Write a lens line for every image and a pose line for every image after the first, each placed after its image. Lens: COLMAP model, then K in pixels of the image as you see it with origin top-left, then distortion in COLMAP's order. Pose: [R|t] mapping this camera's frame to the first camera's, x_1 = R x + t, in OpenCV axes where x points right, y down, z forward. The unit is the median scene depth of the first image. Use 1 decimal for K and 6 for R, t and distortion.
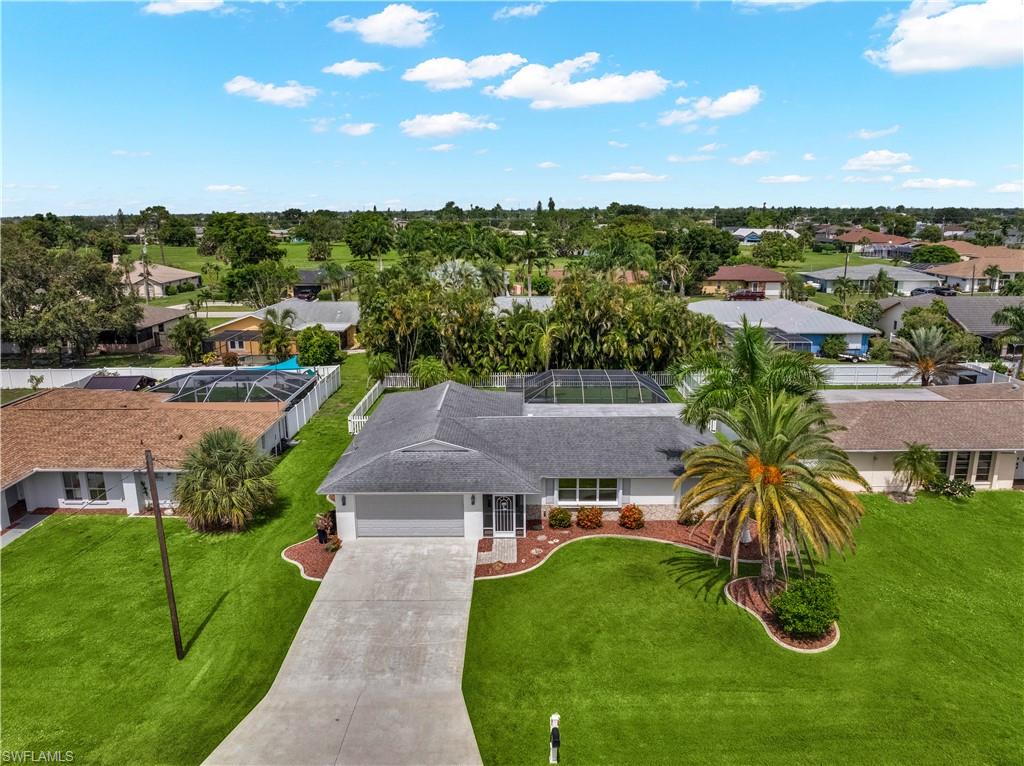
lens RADIAL K [[714.7, 0, 514.4], [0, 714.7, 382.1], [0, 0, 1]] dist [-0.041649, -0.001784]
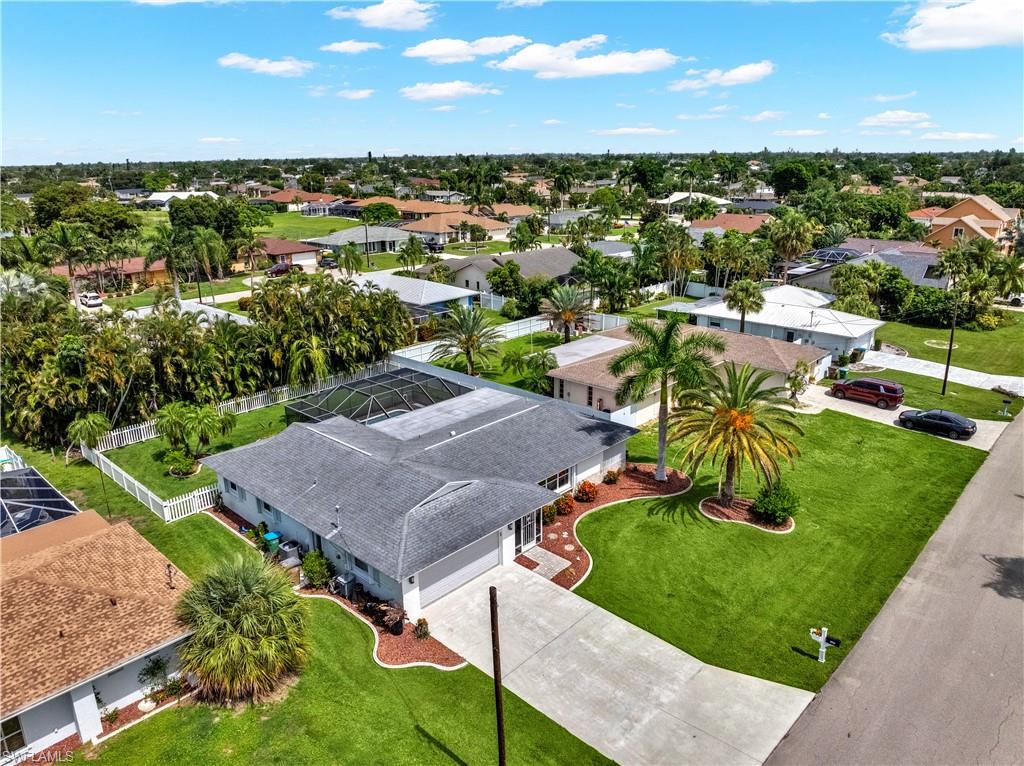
lens RADIAL K [[714.7, 0, 514.4], [0, 714.7, 382.1], [0, 0, 1]] dist [-0.041649, -0.001784]
pose [[0.675988, -0.220735, 0.703076, -0.673963], [0.176928, 0.974792, 0.135931, -0.159804], [-0.715358, 0.032506, 0.698002, 0.257817]]
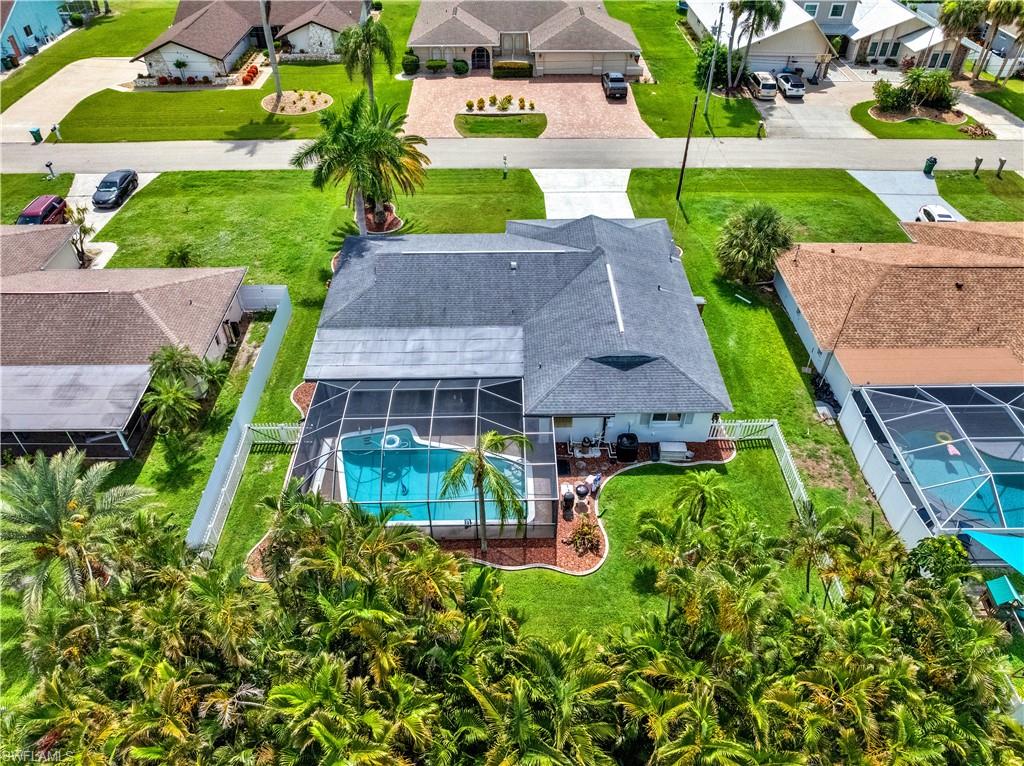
lens RADIAL K [[714.7, 0, 514.4], [0, 714.7, 382.1], [0, 0, 1]] dist [-0.041649, -0.001784]
pose [[-0.999676, 0.024093, -0.008190, 0.035912], [0.006932, 0.567490, 0.823351, -0.750380], [0.024485, 0.823028, -0.567473, 1.878876]]
